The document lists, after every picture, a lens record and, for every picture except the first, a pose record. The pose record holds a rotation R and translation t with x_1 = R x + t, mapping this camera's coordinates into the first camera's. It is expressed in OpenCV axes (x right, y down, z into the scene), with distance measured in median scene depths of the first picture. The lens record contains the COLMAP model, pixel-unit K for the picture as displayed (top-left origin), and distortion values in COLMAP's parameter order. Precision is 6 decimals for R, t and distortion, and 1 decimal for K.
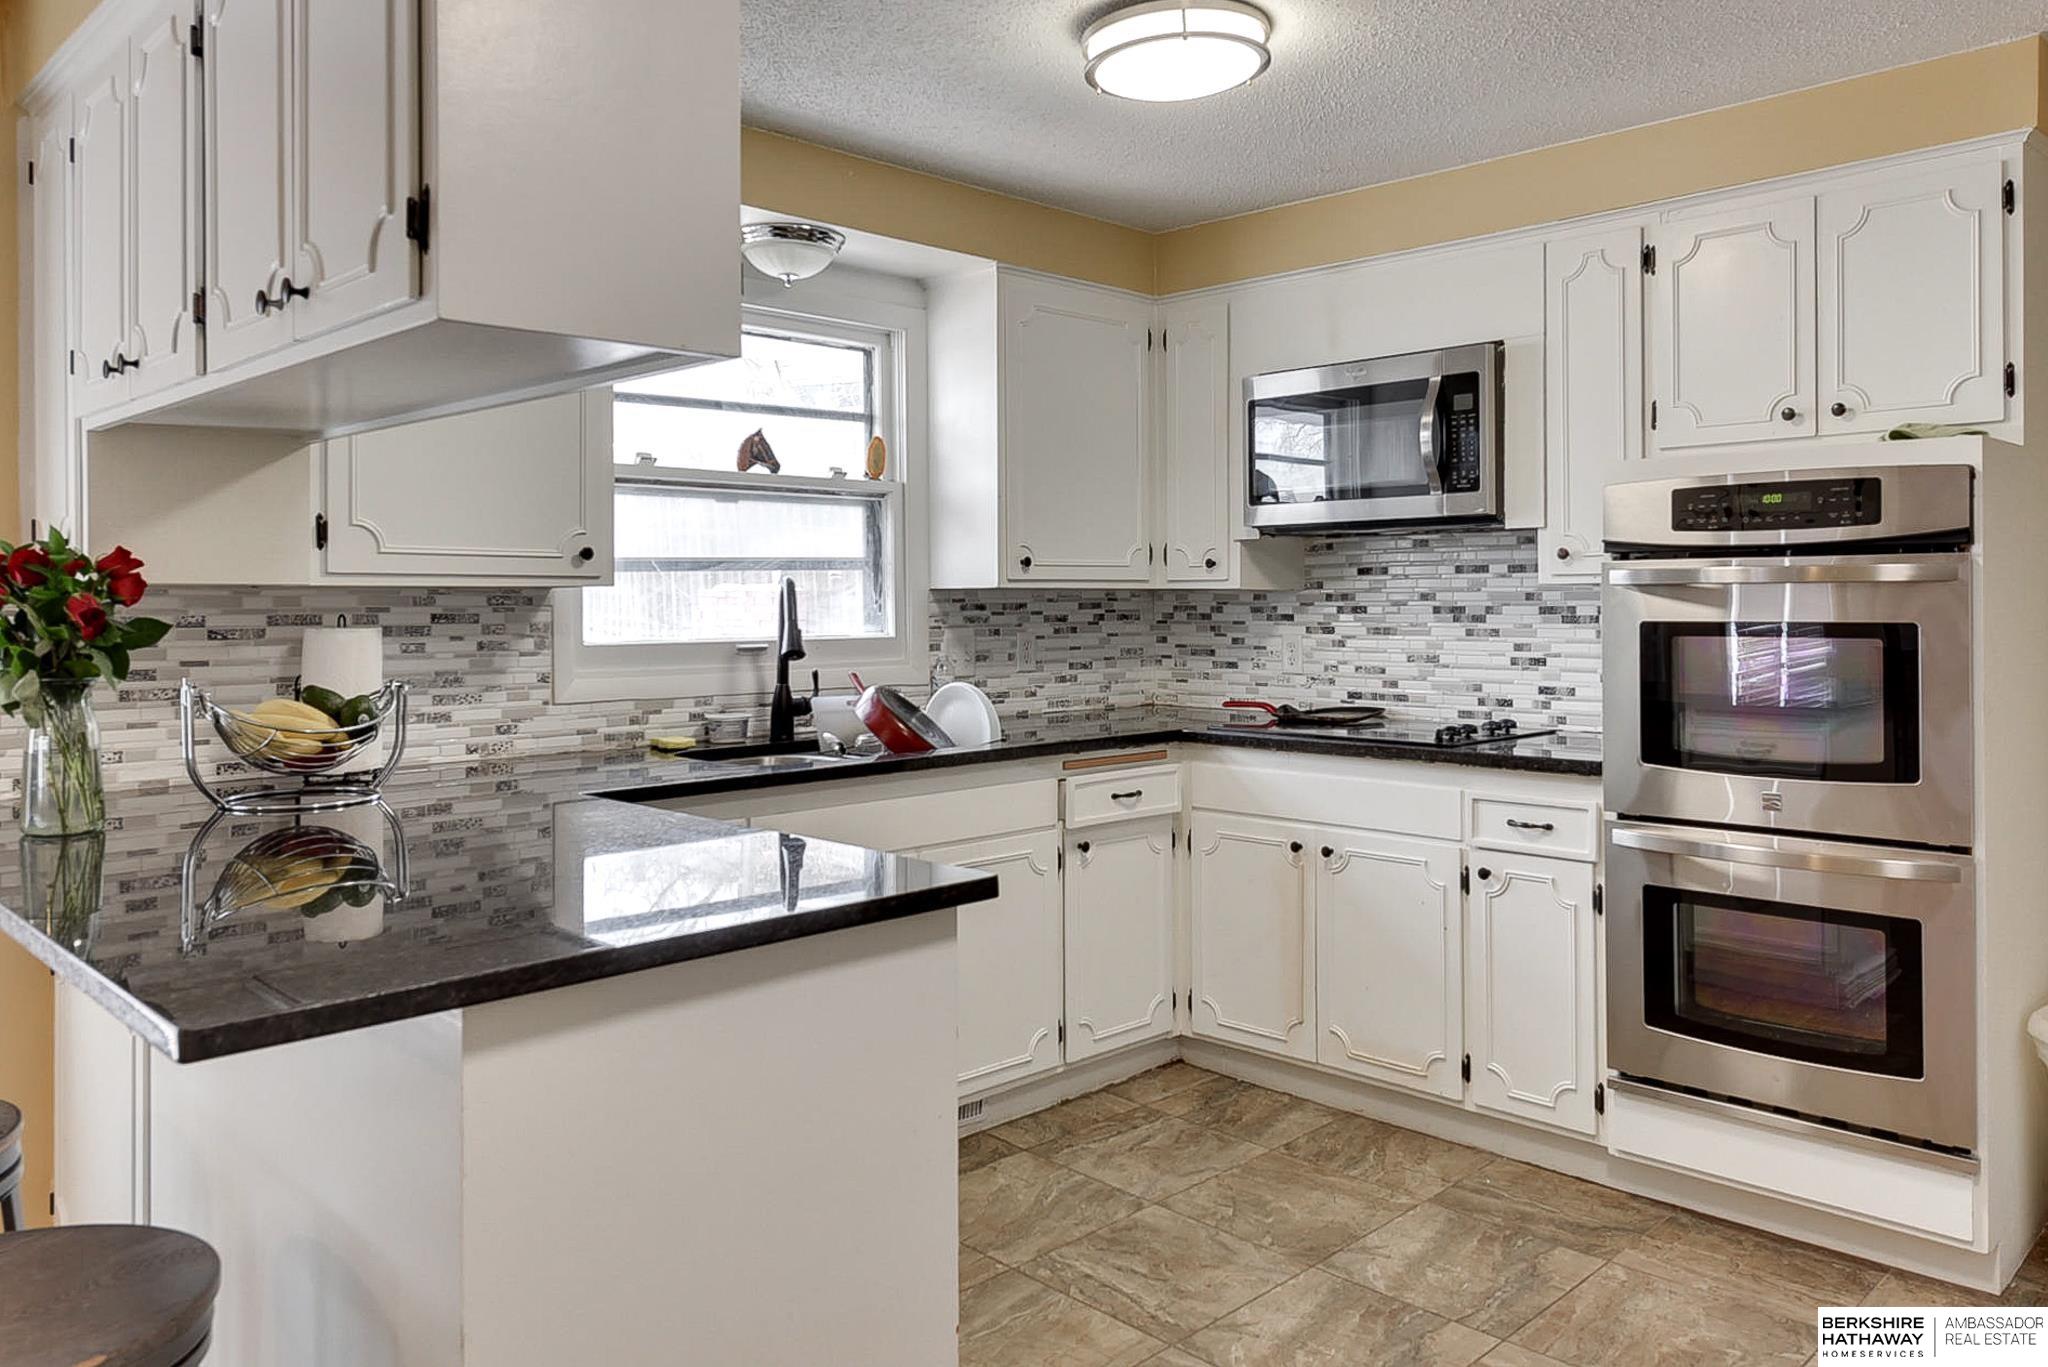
lens RADIAL K [[1463.5, 0, 1090.3], [0, 1463.5, 600.3], [0, 0, 1]] dist [0.010967, 0.006574]
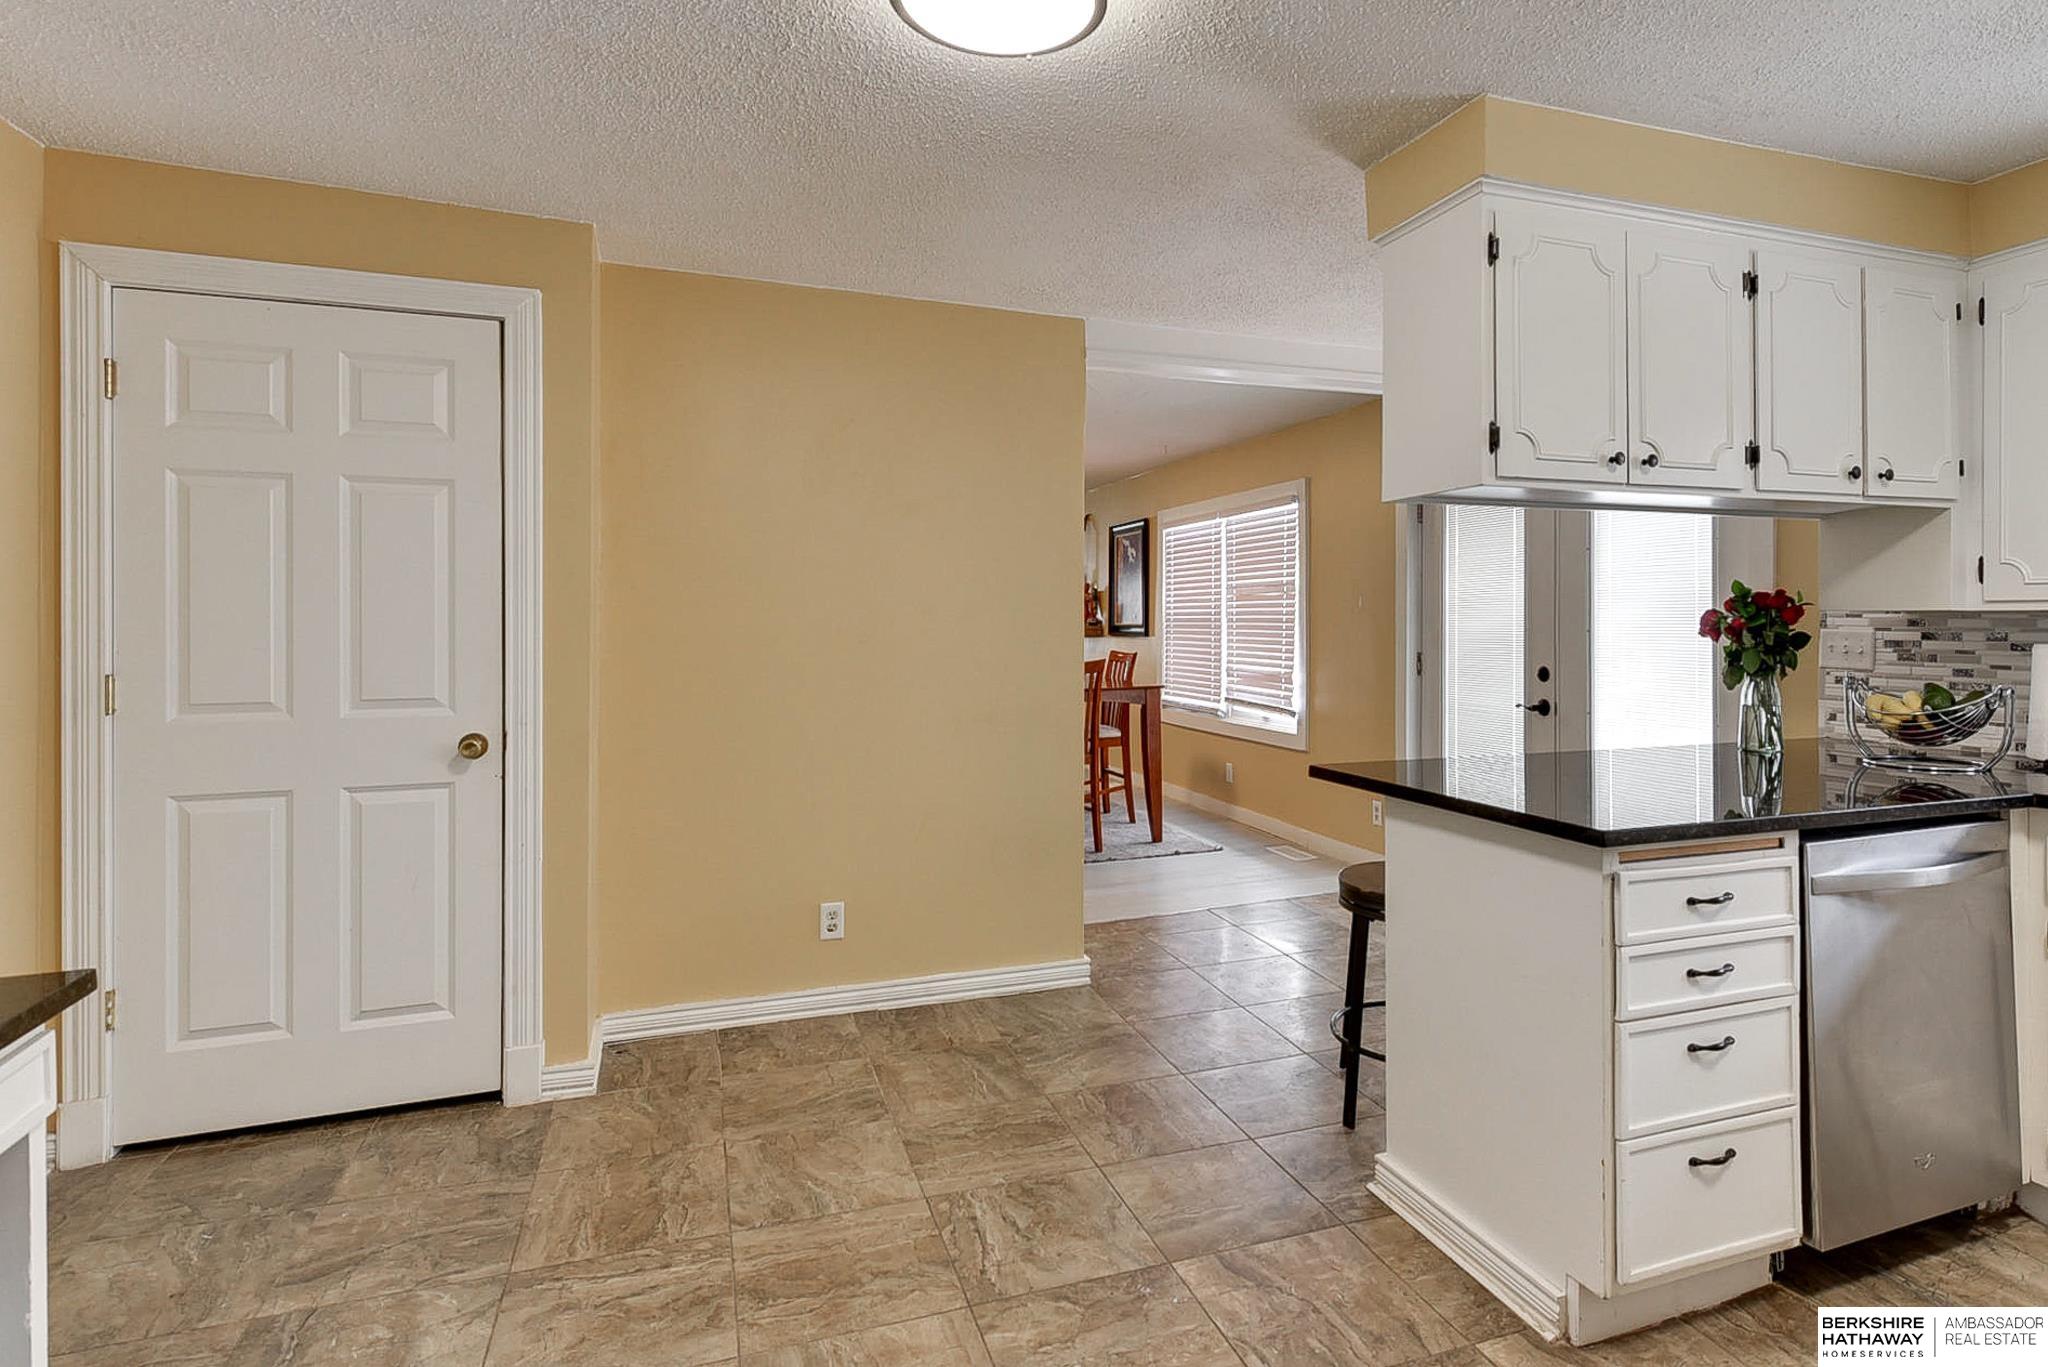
lens RADIAL K [[1078.0, 0, 1098.3], [0, 1078.0, 613.7], [0, 0, 1]] dist [0.003989, -0.002070]
pose [[-0.427862, -0.005793, -0.903826, 0.472793], [-0.001063, 0.999982, -0.005907, -0.000281], [0.903844, -0.001566, -0.427860, 0.471197]]
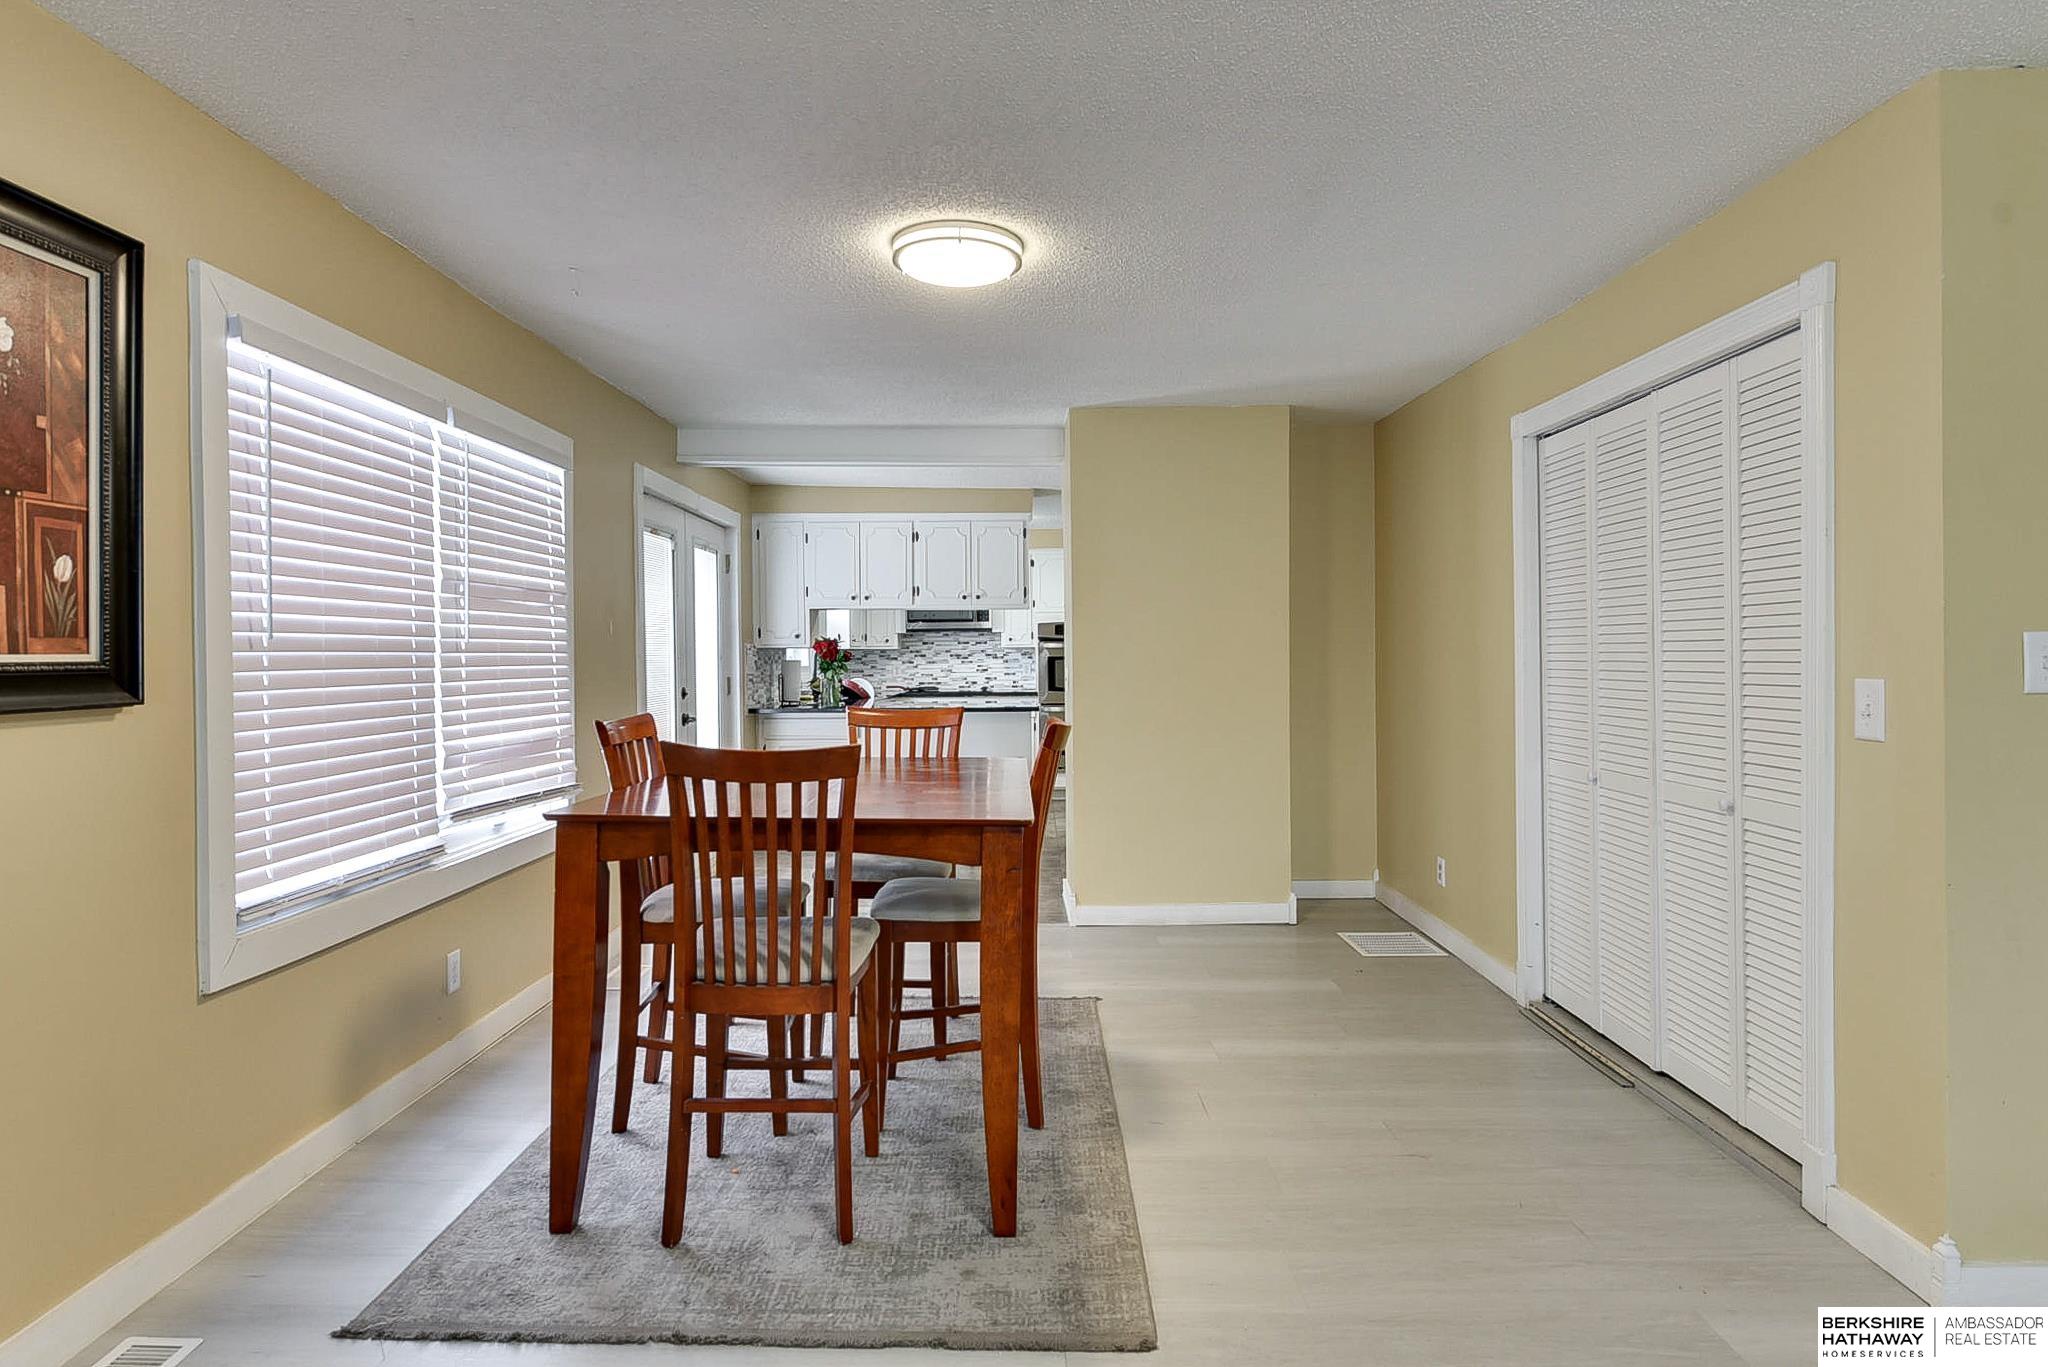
lens RADIAL K [[1177.5, 0, 999.0], [0, 1177.5, 664.6], [0, 0, 1]] dist [-0.005935, -0.002290]
pose [[0.738161, -0.010228, 0.674547, -1.465805], [0.007297, 0.999948, 0.007177, 0.009173], [-0.674585, -0.000376, 0.738197, -1.007114]]
